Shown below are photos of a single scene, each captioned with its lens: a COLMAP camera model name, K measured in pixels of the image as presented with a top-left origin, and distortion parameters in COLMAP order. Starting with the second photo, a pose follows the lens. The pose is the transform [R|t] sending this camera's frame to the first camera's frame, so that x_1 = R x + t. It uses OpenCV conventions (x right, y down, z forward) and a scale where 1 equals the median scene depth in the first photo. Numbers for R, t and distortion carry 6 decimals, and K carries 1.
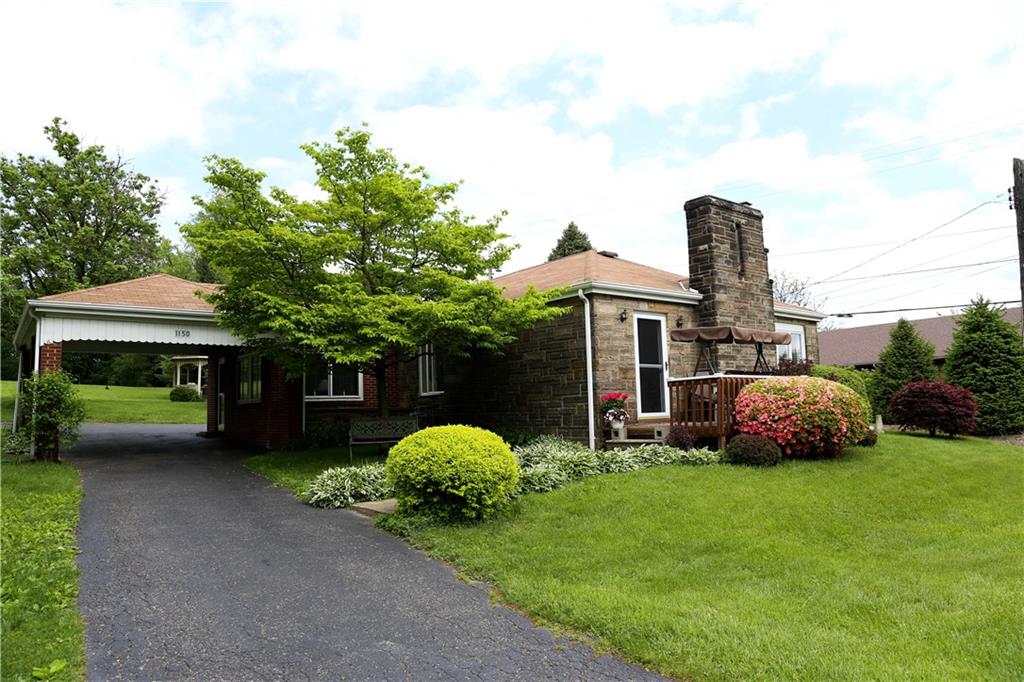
lens RADIAL K [[698.1, 0, 512.0], [0, 698.1, 341.0], [0, 0, 1]] dist [-0.100451, 0.076963]
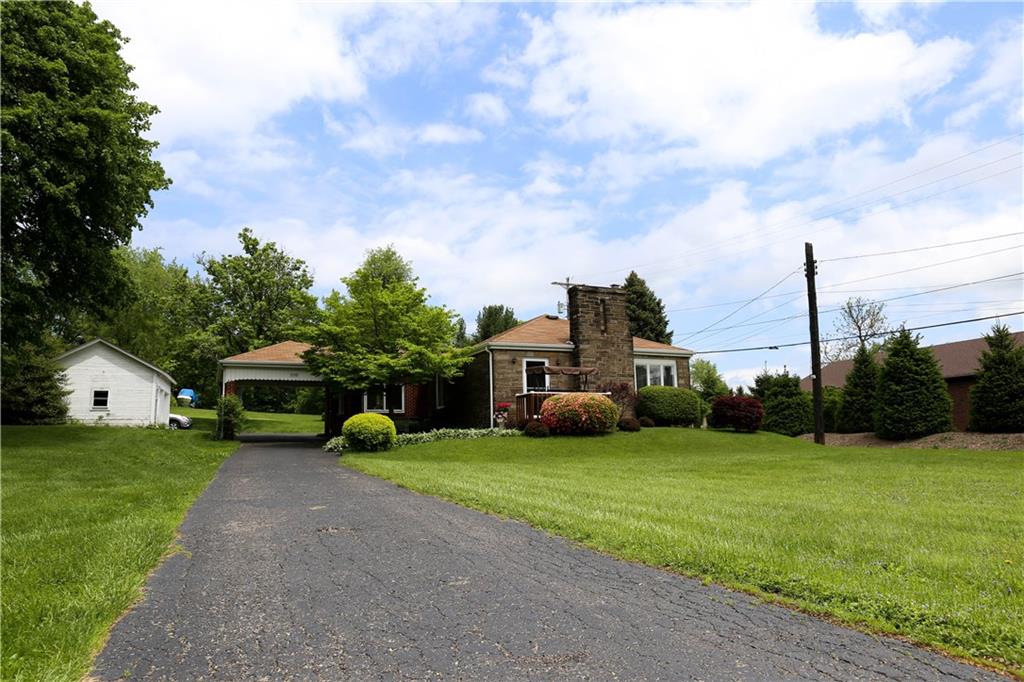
lens RADIAL K [[698.1, 0, 512.0], [0, 698.1, 341.0], [0, 0, 1]] dist [-0.100451, 0.076963]
pose [[0.970043, -0.033026, -0.240676, 0.511753], [0.023062, 0.998761, -0.044101, -0.006170], [0.241835, 0.037229, 0.969603, -0.639199]]
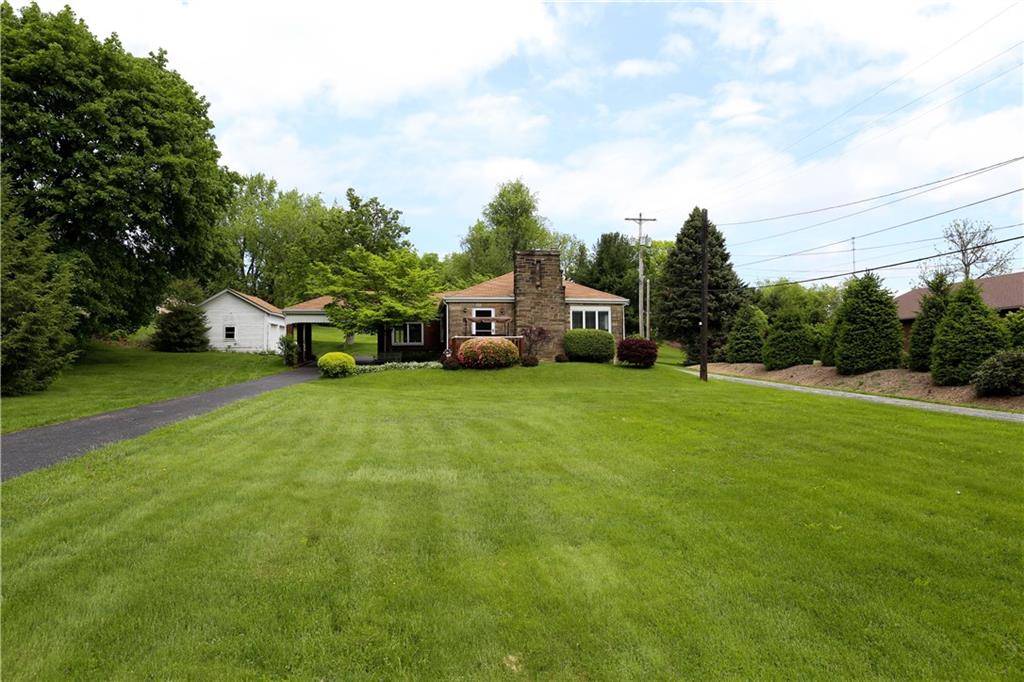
lens RADIAL K [[698.1, 0, 512.0], [0, 698.1, 341.0], [0, 0, 1]] dist [-0.100451, 0.076963]
pose [[0.865570, 0.005567, -0.500757, 1.299134], [0.035657, 0.996715, 0.072714, -0.085998], [0.499517, -0.080795, 0.862528, -0.850811]]
